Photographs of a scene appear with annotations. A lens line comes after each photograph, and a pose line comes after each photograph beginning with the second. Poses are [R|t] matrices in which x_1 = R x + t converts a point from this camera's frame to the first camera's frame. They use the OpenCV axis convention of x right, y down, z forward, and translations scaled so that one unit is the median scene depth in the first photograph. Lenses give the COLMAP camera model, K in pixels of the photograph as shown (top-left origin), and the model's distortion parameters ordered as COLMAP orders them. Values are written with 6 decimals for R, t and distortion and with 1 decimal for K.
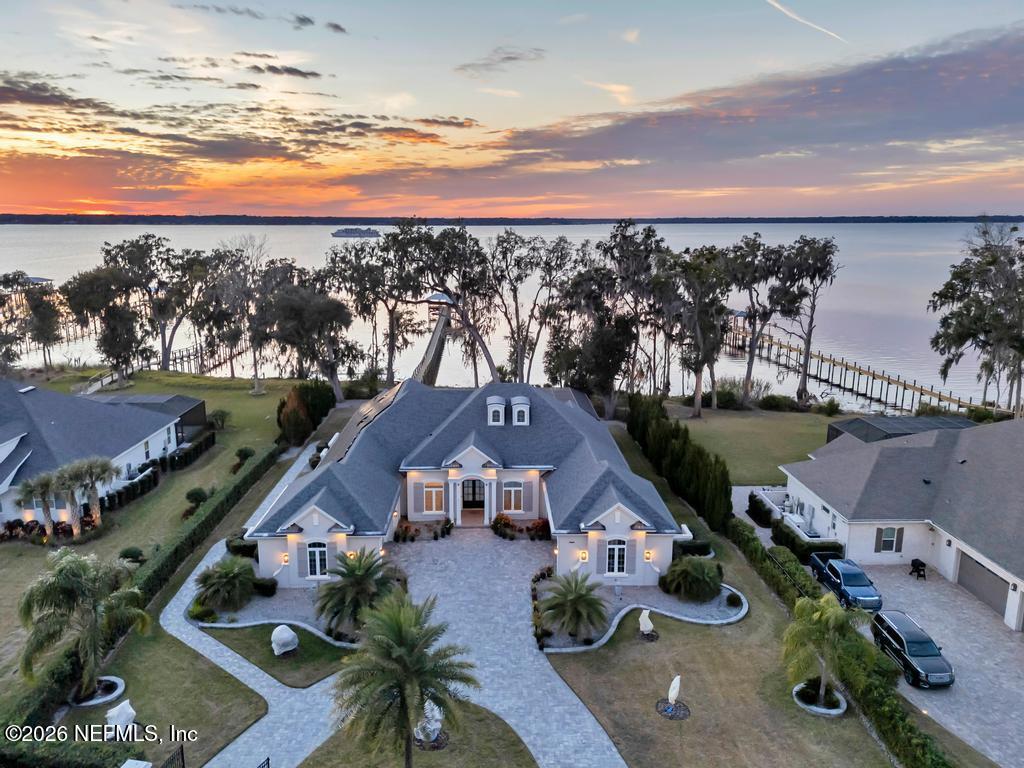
lens RADIAL K [[753.6, 0, 512.0], [0, 753.6, 384.0], [0, 0, 1]] dist [0.083415, -0.079397]
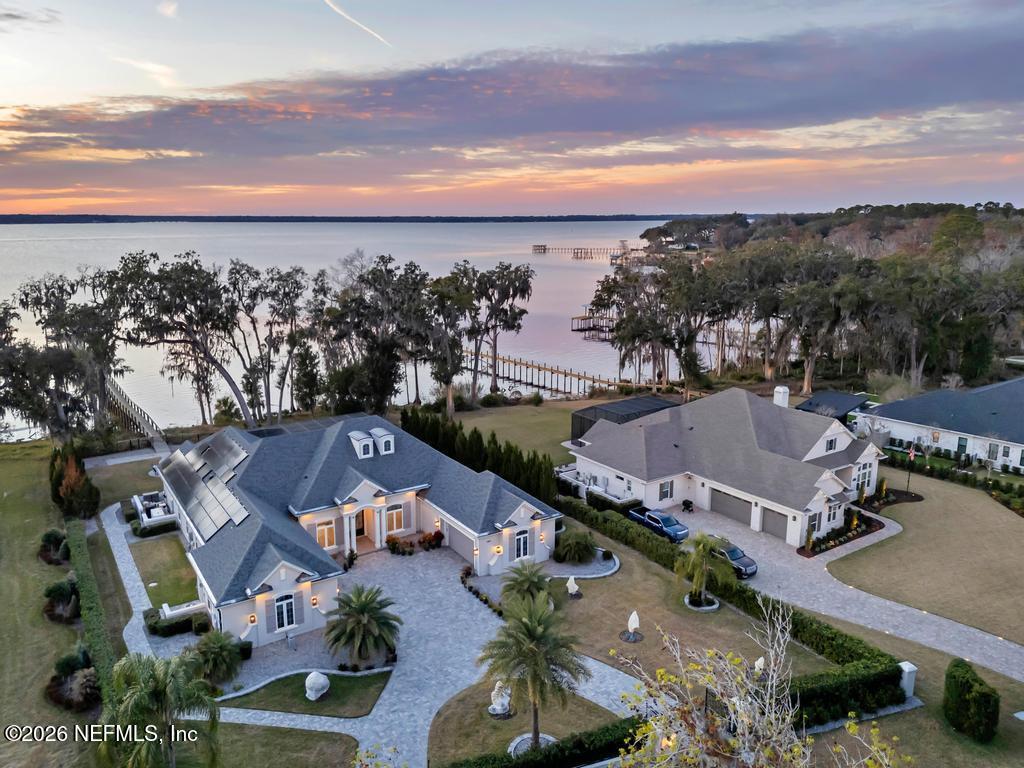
lens RADIAL K [[753.6, 0, 512.0], [0, 753.6, 384.0], [0, 0, 1]] dist [0.083415, -0.079397]
pose [[0.852381, -0.116851, 0.509699, -0.425657], [0.115146, 0.992731, 0.035026, -0.072164], [-0.510087, 0.028834, 0.859640, -0.067201]]
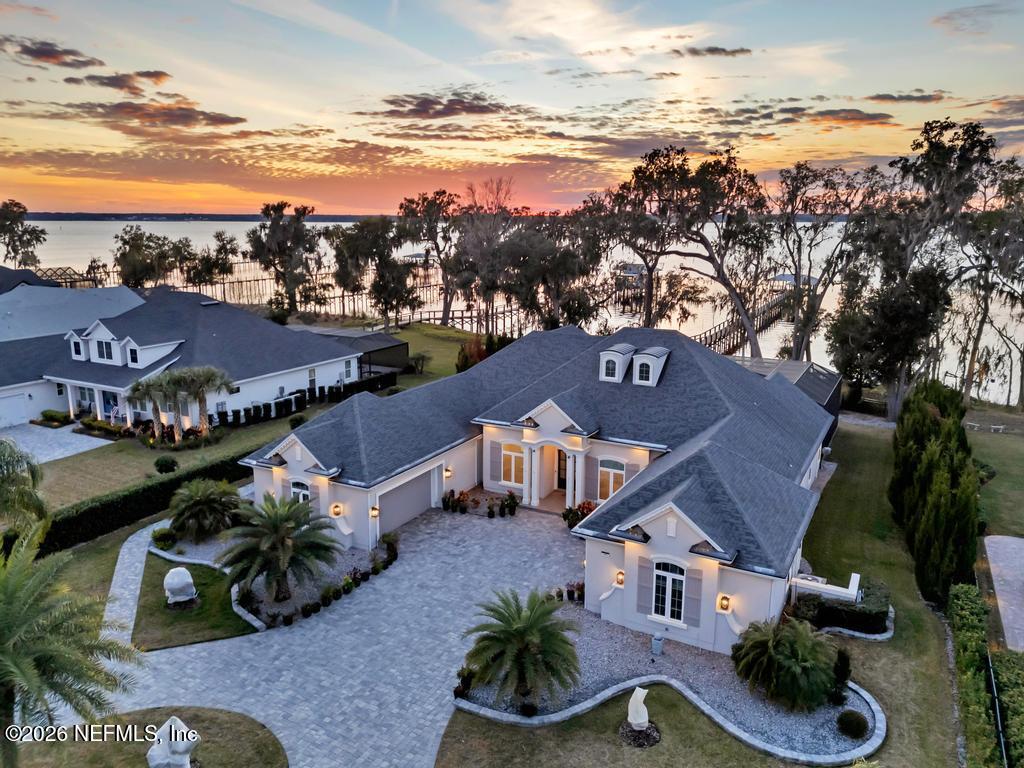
lens RADIAL K [[756.7, 0, 509.0], [0, 756.7, 386.6], [0, 0, 1]] dist [0.073473, -0.060929]
pose [[0.864926, 0.106518, -0.490466, 0.272018], [-0.105450, 0.993975, 0.029910, 0.052957], [0.490697, 0.025850, 0.870947, 0.353632]]
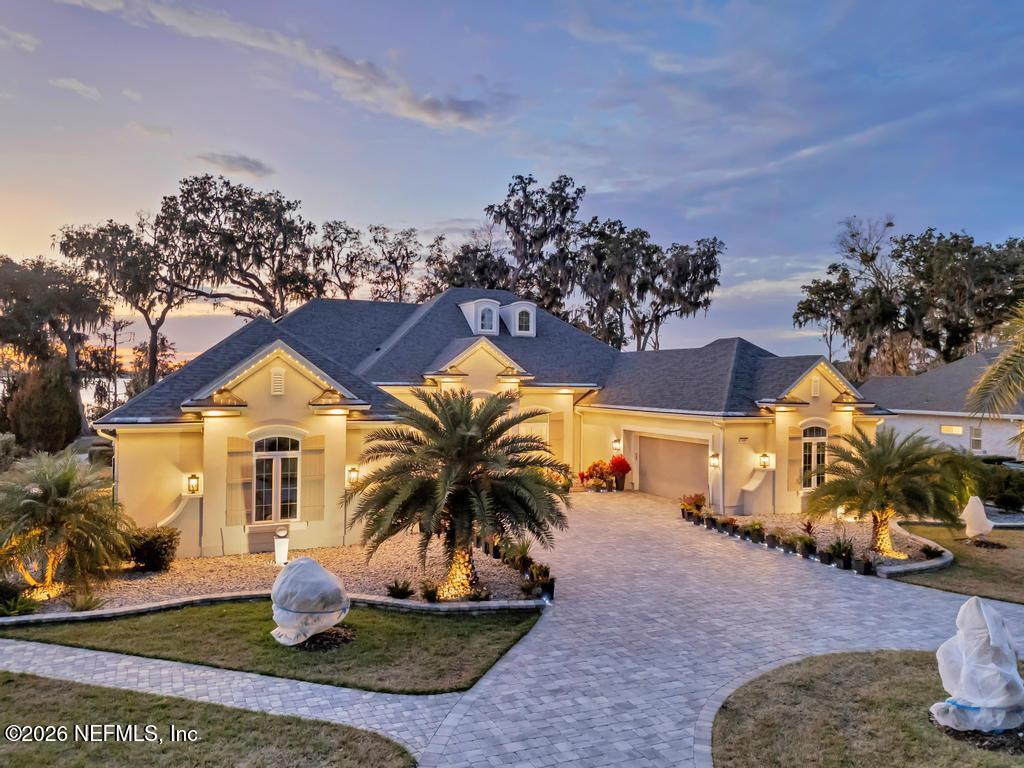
lens RADIAL K [[772.6, 0, 514.9], [0, 772.6, 382.9], [0, 0, 1]] dist [0.083578, -0.088208]
pose [[0.923701, 0.003564, 0.383098, -0.260539], [0.078169, 0.977168, -0.197566, 0.238171], [-0.375055, 0.212438, 0.902332, 0.476329]]
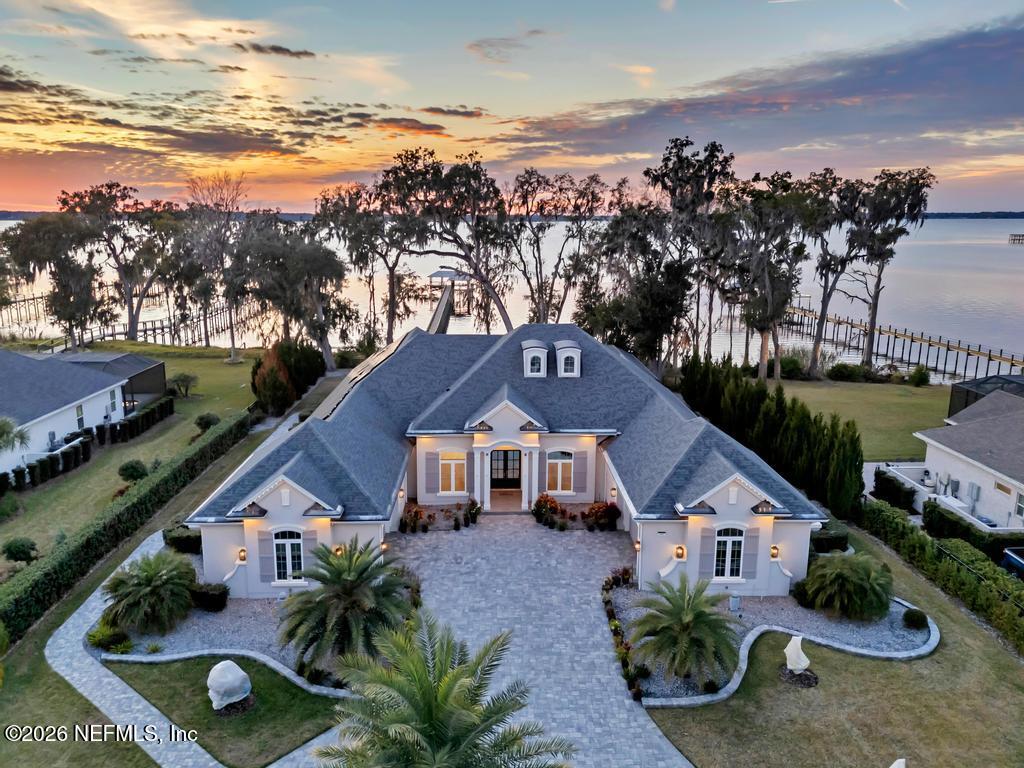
lens RADIAL K [[758.6, 0, 504.9], [0, 758.6, 374.4], [0, 0, 1]] dist [0.063785, -0.051045]
pose [[0.999978, -0.000998, -0.006595, -0.050483], [0.000924, 0.999938, -0.011105, 0.066277], [0.006605, 0.011099, 0.999917, 0.276094]]
